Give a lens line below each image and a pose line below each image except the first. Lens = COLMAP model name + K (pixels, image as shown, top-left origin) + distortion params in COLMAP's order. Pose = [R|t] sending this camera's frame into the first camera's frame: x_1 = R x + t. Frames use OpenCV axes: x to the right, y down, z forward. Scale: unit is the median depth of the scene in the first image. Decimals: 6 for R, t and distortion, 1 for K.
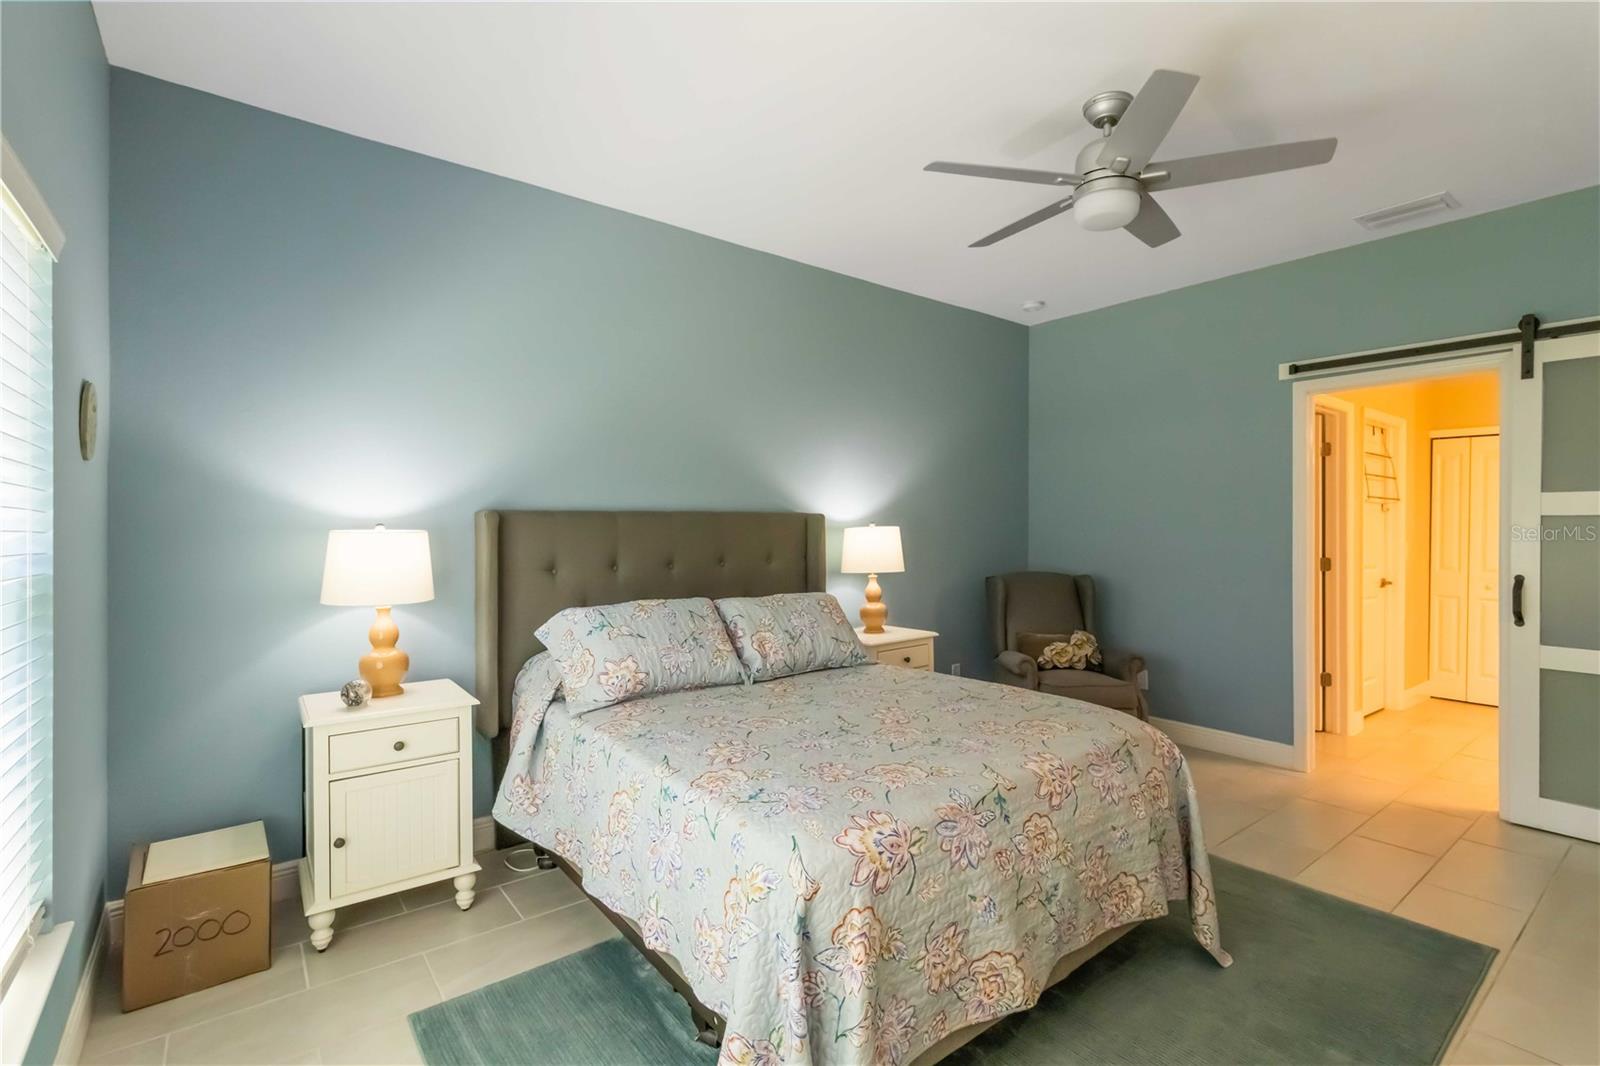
lens RADIAL K [[740.9, 0, 827.3], [0, 740.9, 527.2], [0, 0, 1]] dist [0.004400, 0.000269]
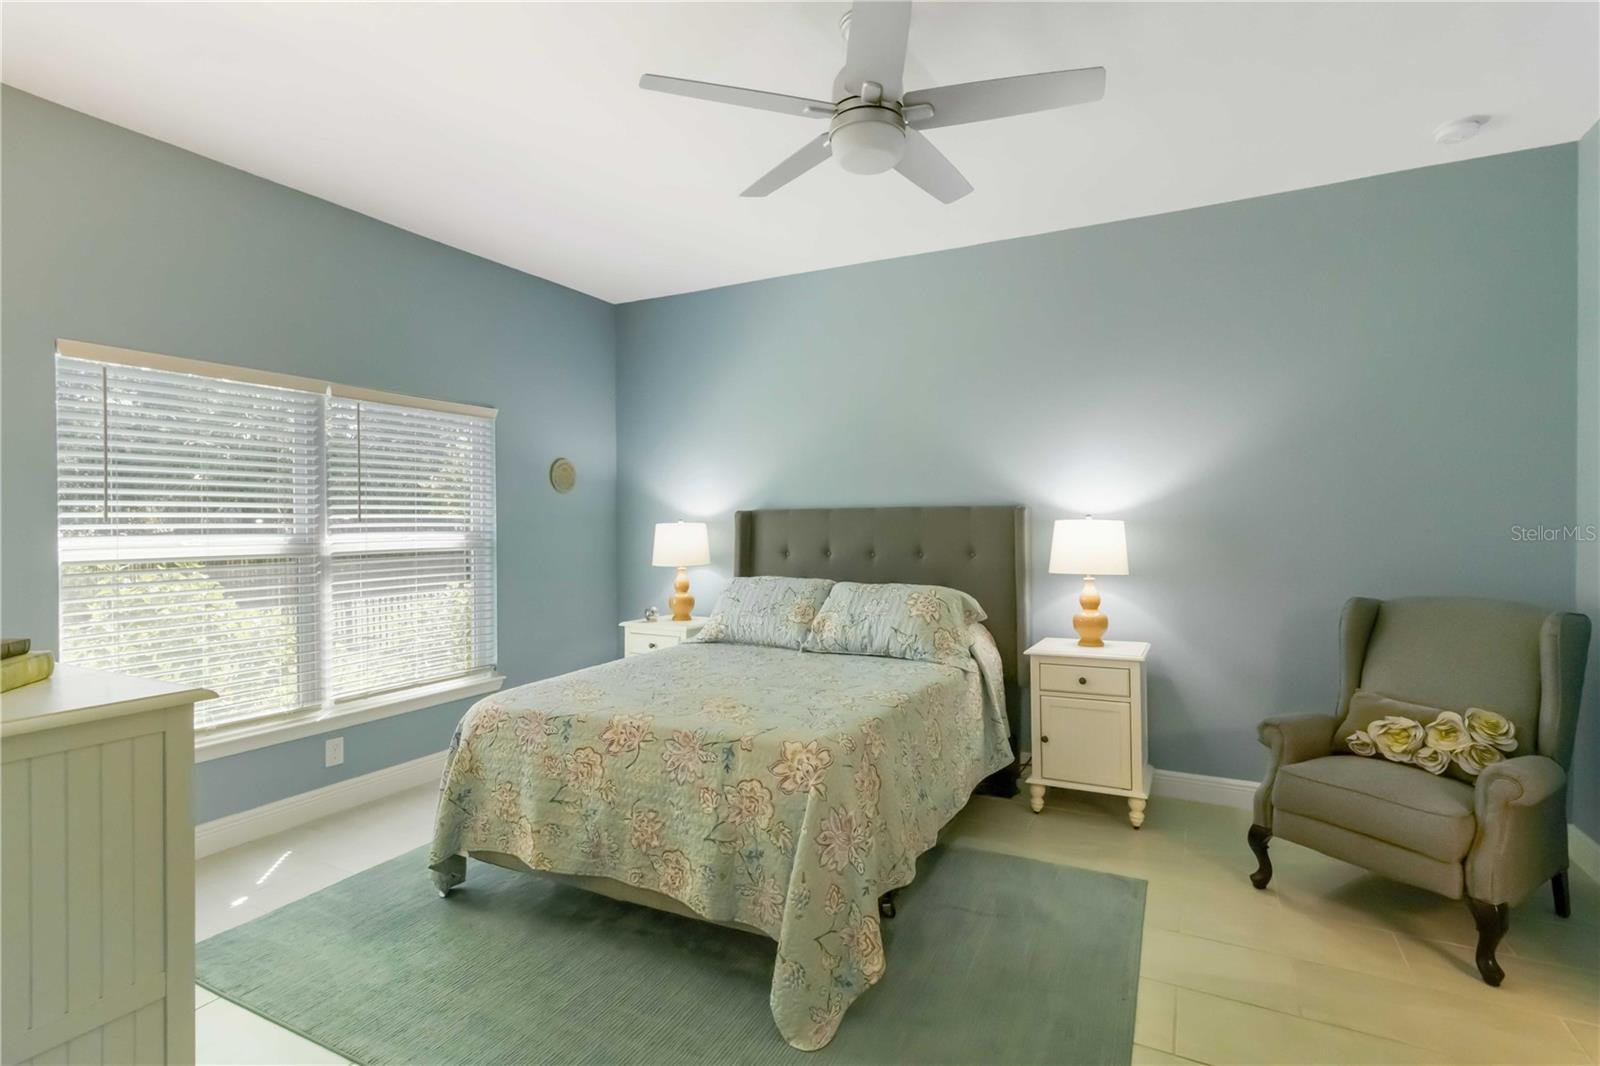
lens RADIAL K [[740.9, 0, 815.3], [0, 740.9, 530.7], [0, 0, 1]] dist [0.004400, 0.000269]
pose [[0.405449, 0.005194, -0.914103, 0.844579], [0.002932, 0.999971, 0.006982, 0.005982], [0.914113, -0.005511, 0.405422, 0.448941]]
